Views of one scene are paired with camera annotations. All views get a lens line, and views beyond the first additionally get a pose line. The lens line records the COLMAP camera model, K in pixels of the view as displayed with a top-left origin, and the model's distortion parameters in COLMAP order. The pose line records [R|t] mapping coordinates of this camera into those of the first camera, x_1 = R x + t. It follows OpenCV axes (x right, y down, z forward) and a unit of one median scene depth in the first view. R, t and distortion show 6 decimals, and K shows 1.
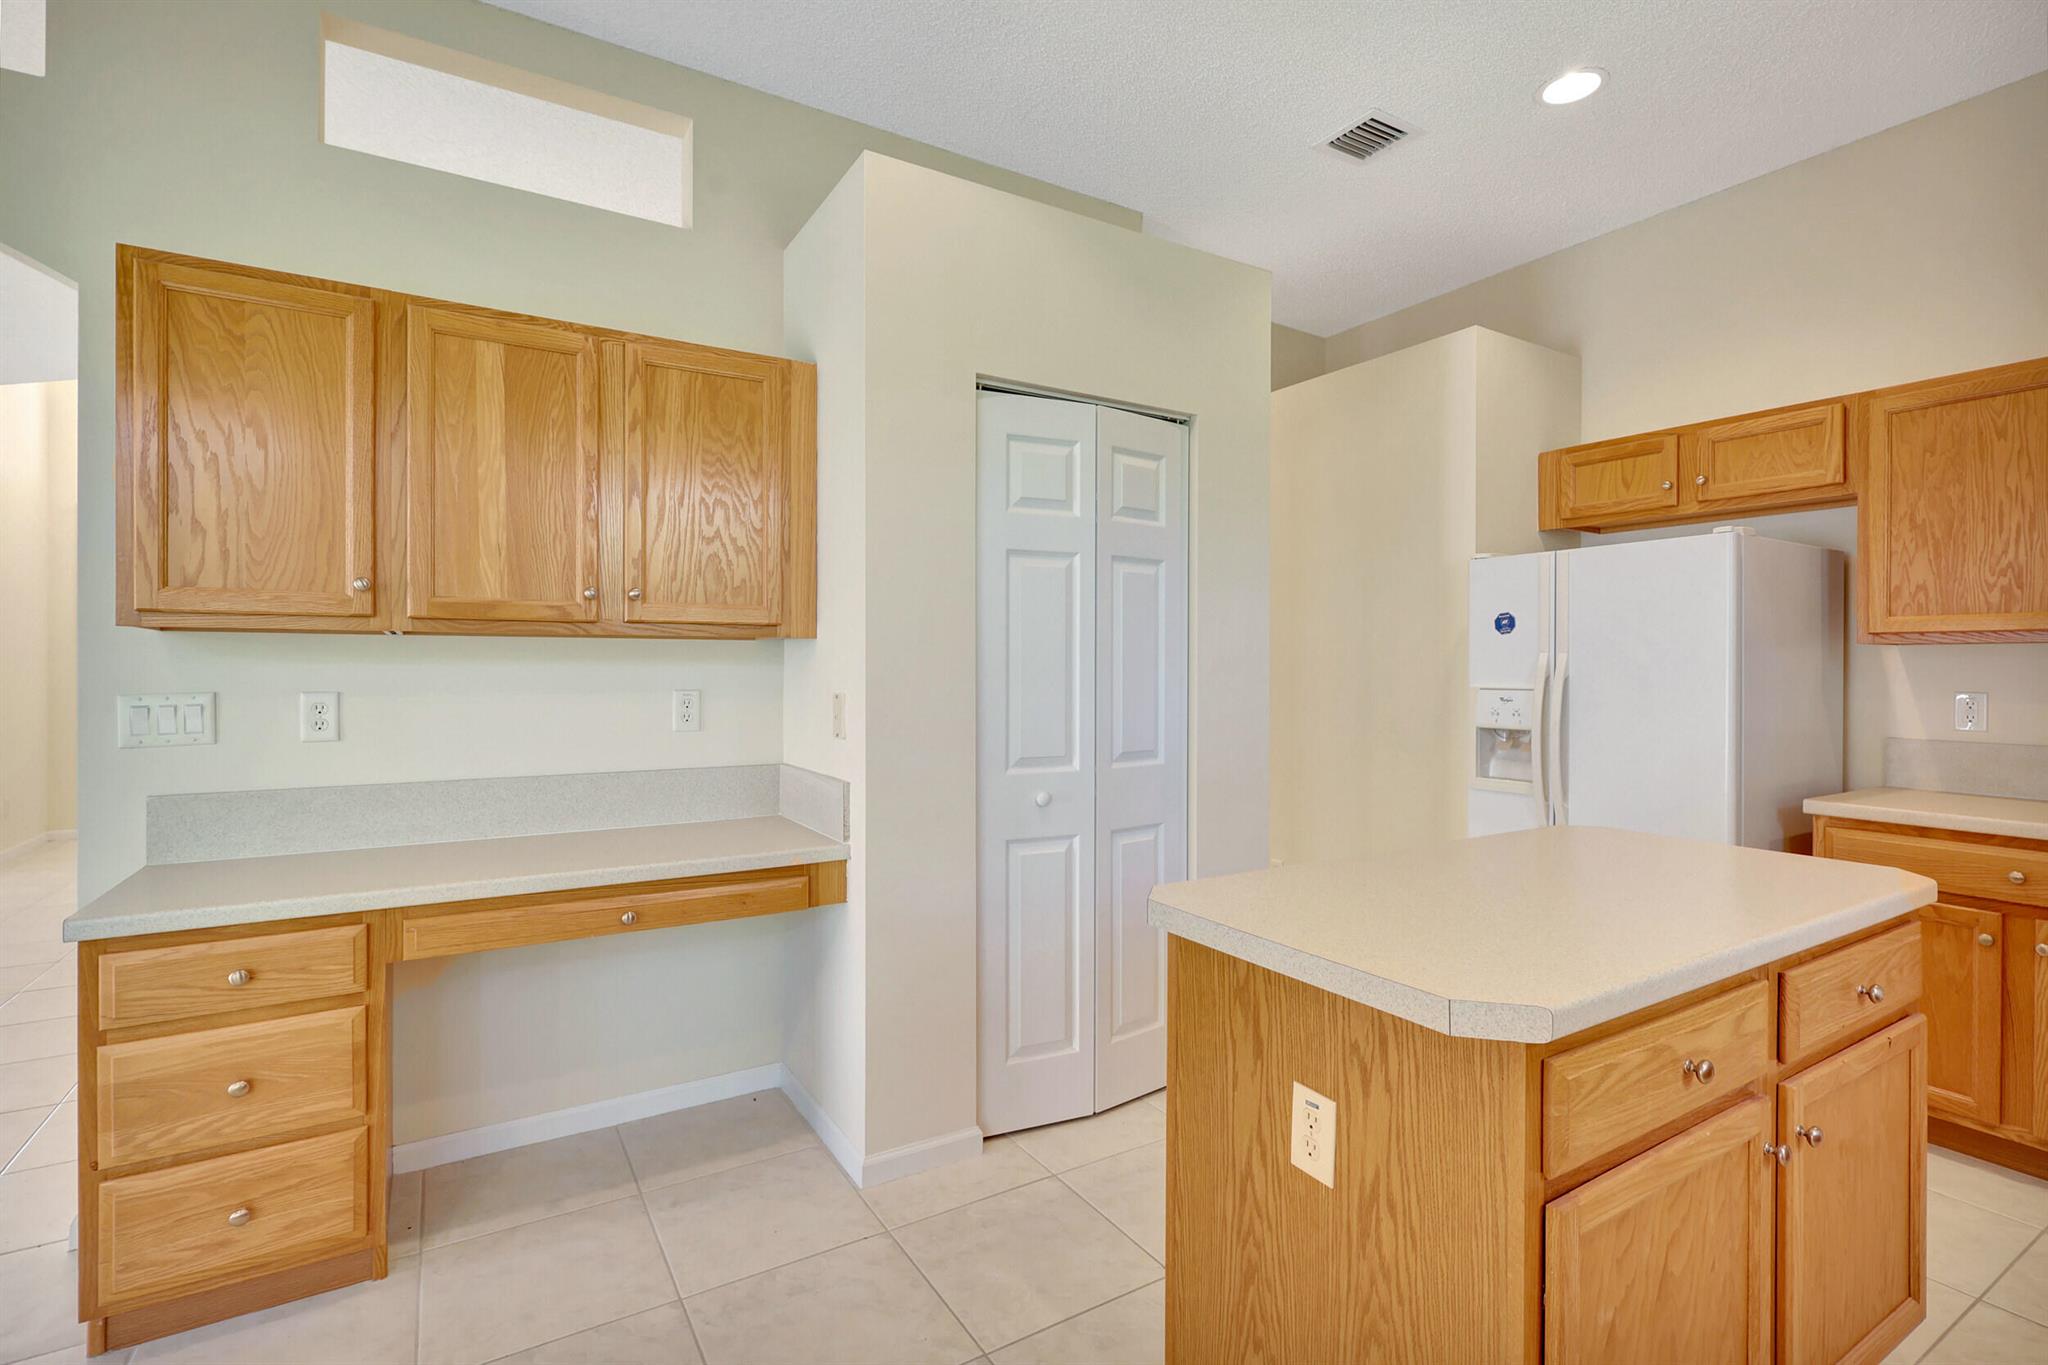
lens RADIAL K [[960.9, 0, 1023.4], [0, 960.9, 664.9], [0, 0, 1]] dist [0.006543, -0.001795]
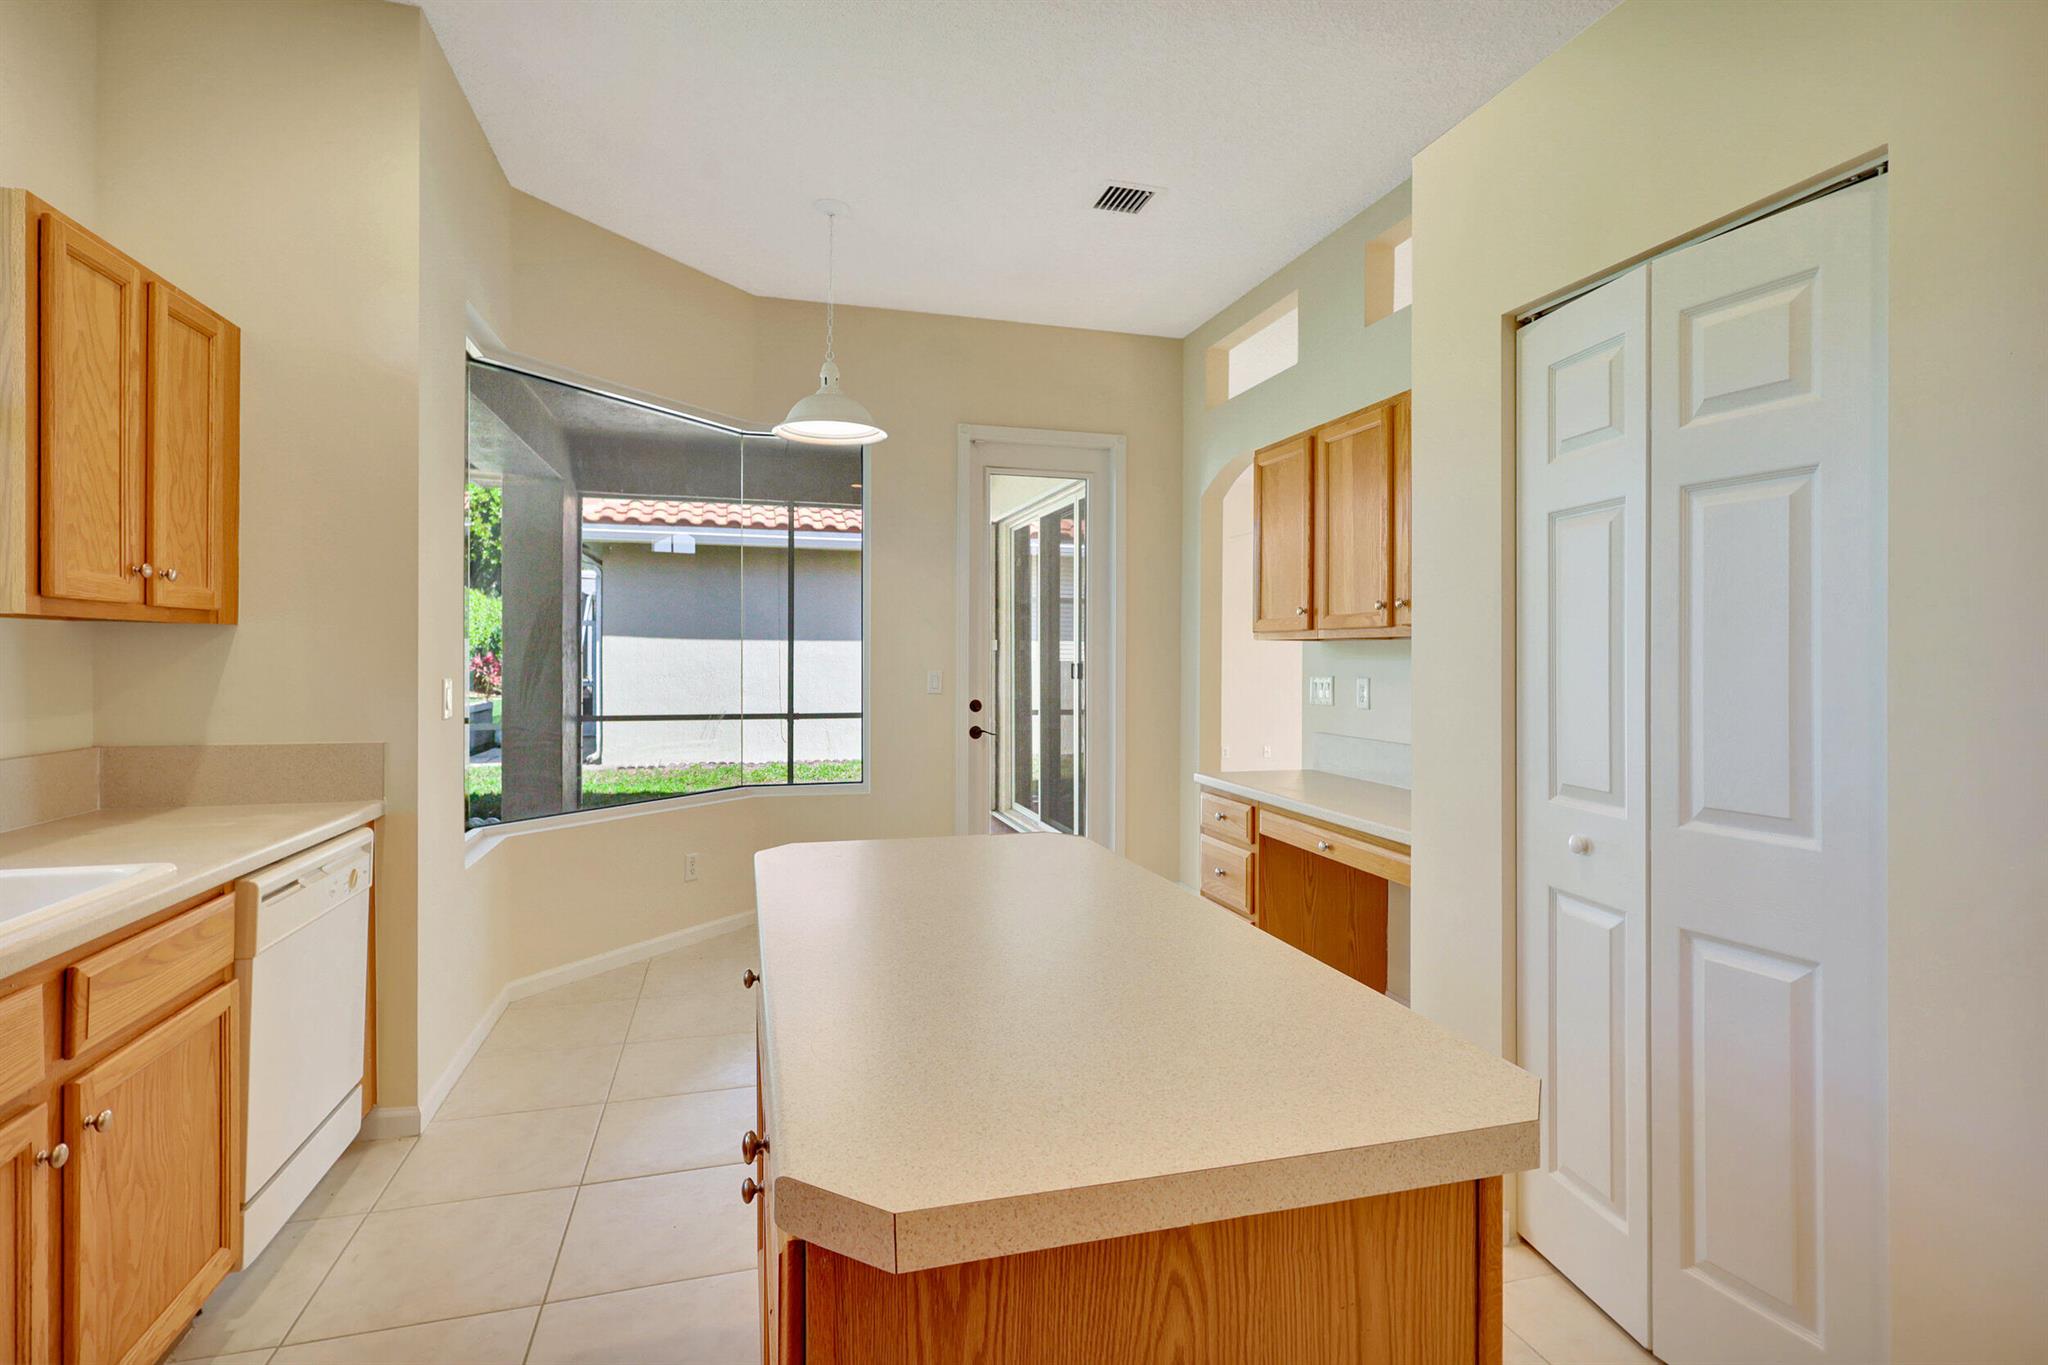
lens RADIAL K [[960.9, 0, 1009.1], [0, 960.9, 676.7], [0, 0, 1]] dist [0.006543, -0.001795]
pose [[-0.270477, 0.014398, -0.962619, 0.918908], [-0.006158, 0.999842, 0.016685, 0.002843], [0.962707, 0.010440, -0.270345, 0.846203]]
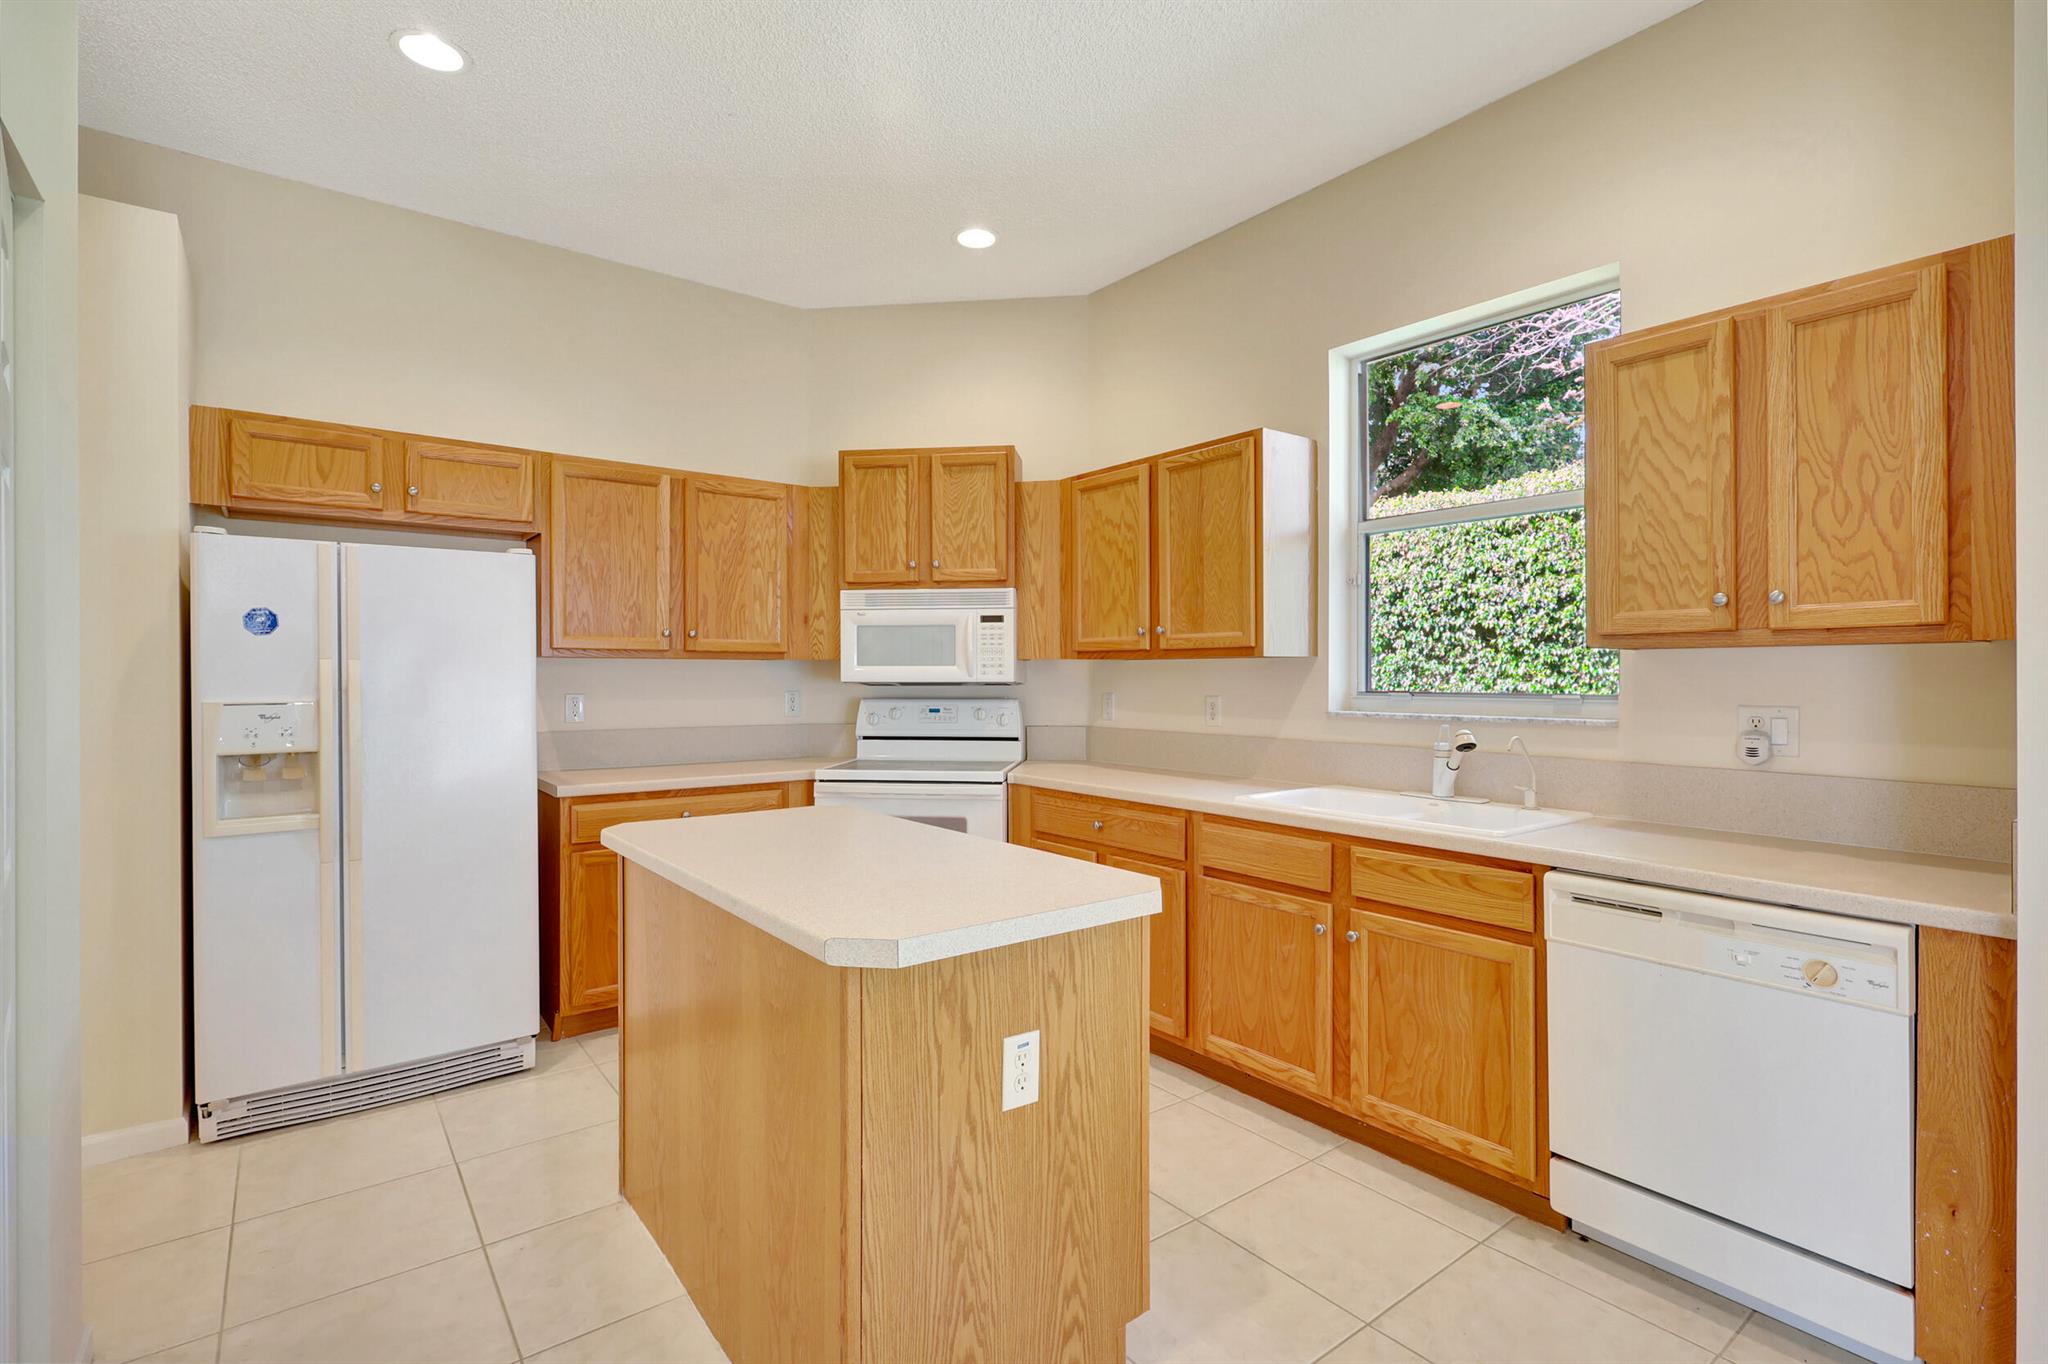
lens RADIAL K [[960.9, 0, 999.0], [0, 960.9, 671.9], [0, 0, 1]] dist [0.006543, -0.001795]
pose [[-0.095455, -0.001104, 0.995433, -0.493851], [-0.000629, 0.999999, 0.001048, -0.003672], [-0.995434, -0.000526, -0.095456, 0.640476]]
